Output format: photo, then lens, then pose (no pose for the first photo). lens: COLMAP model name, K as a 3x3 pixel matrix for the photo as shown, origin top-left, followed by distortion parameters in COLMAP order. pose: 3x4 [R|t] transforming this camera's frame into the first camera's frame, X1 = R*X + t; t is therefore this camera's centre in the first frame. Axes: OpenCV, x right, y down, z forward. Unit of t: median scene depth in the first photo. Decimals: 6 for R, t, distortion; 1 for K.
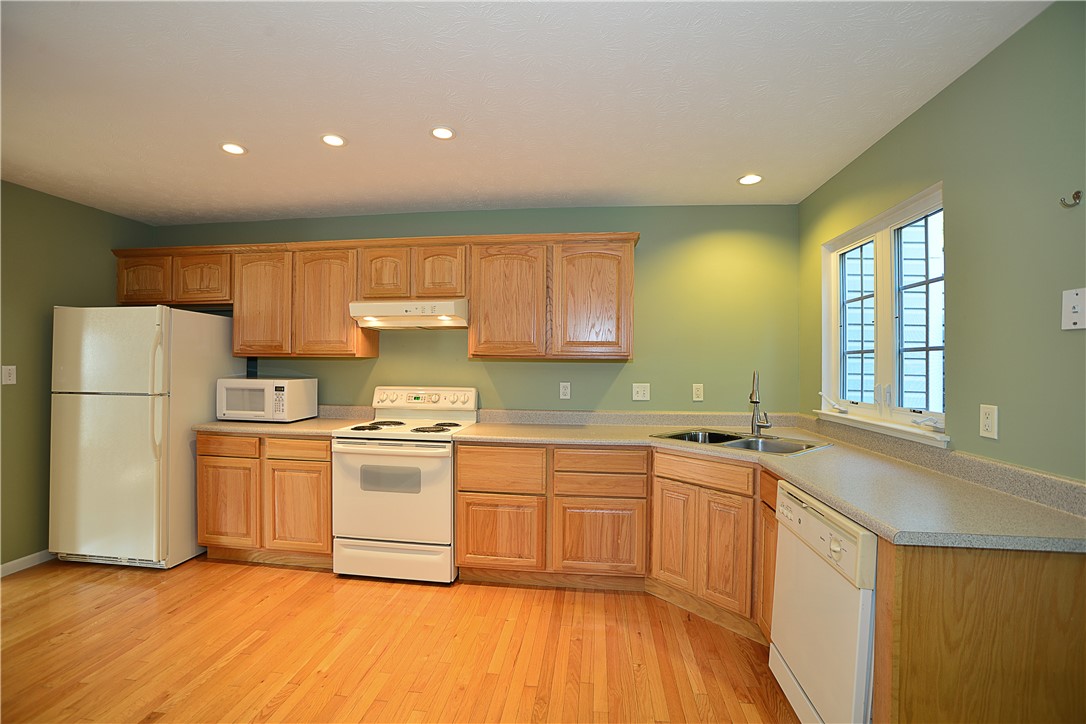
lens RADIAL K [[473.6, 0, 538.3], [0, 473.6, 363.2], [0, 0, 1]] dist [-0.077952, 0.031005]
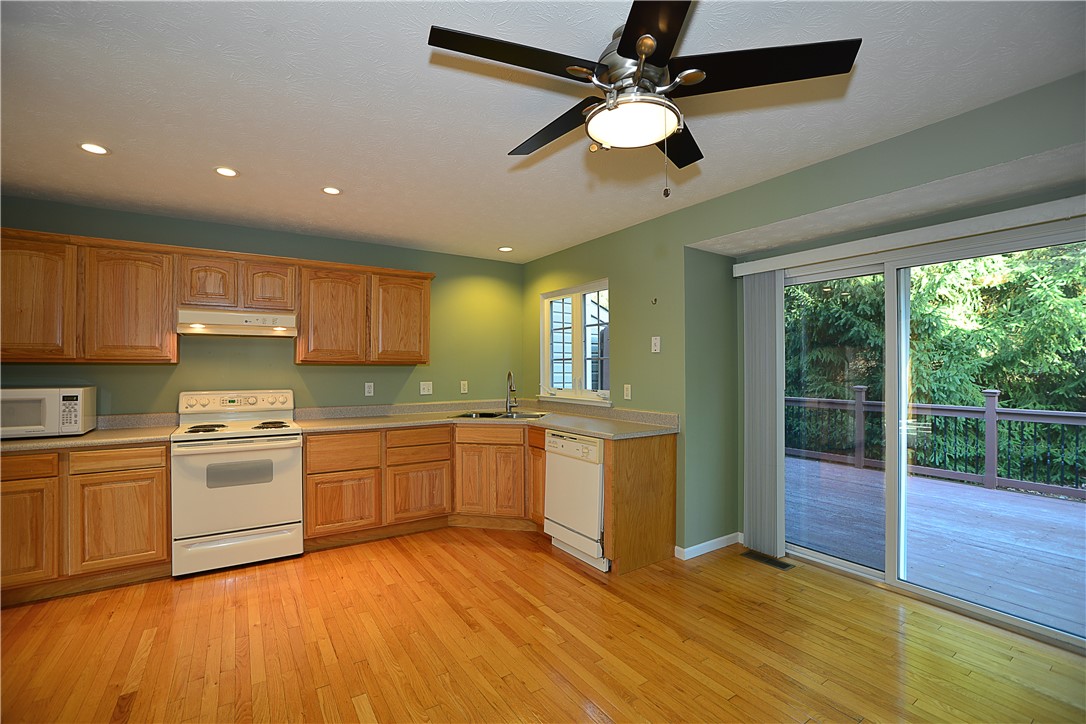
lens RADIAL K [[473.6, 0, 538.3], [0, 473.6, 363.2], [0, 0, 1]] dist [-0.077952, 0.031005]
pose [[0.765089, -0.001969, 0.643921, -0.471127], [0.006851, 0.999964, -0.005082, -0.002142], [-0.643888, 0.008299, 0.765075, -0.281361]]
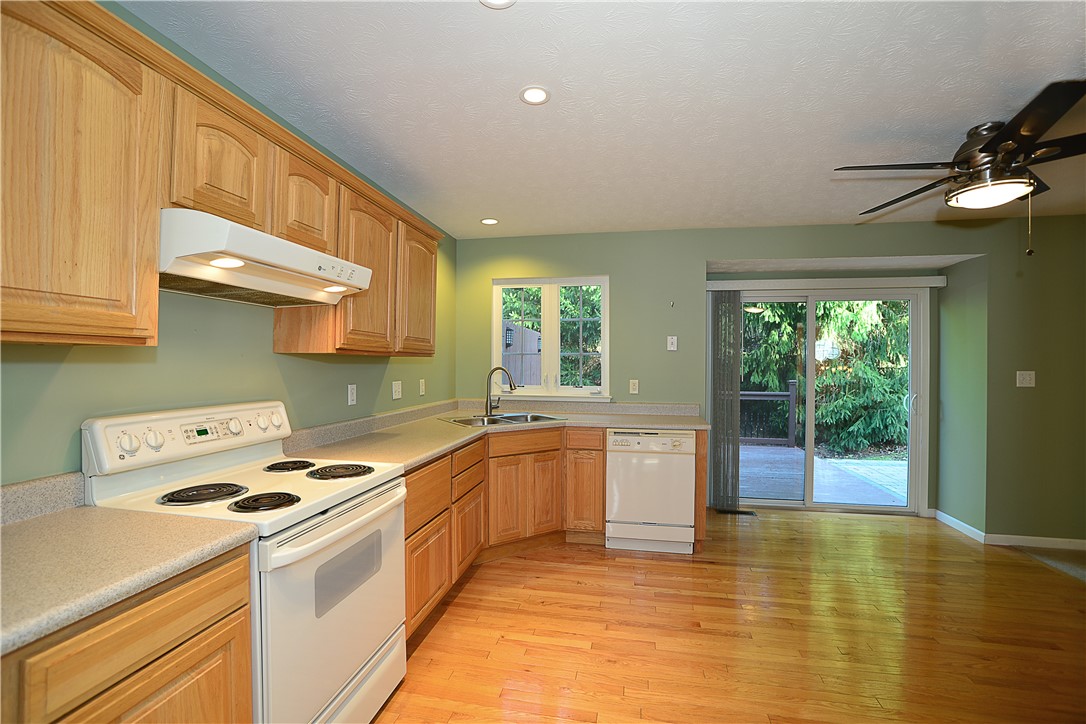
lens RADIAL K [[473.6, 0, 538.3], [0, 473.6, 363.2], [0, 0, 1]] dist [-0.077952, 0.031005]
pose [[0.082502, -0.006915, 0.996567, -0.838936], [-0.007018, 0.999947, 0.007520, -0.004967], [-0.996566, -0.007614, 0.082449, 0.725474]]
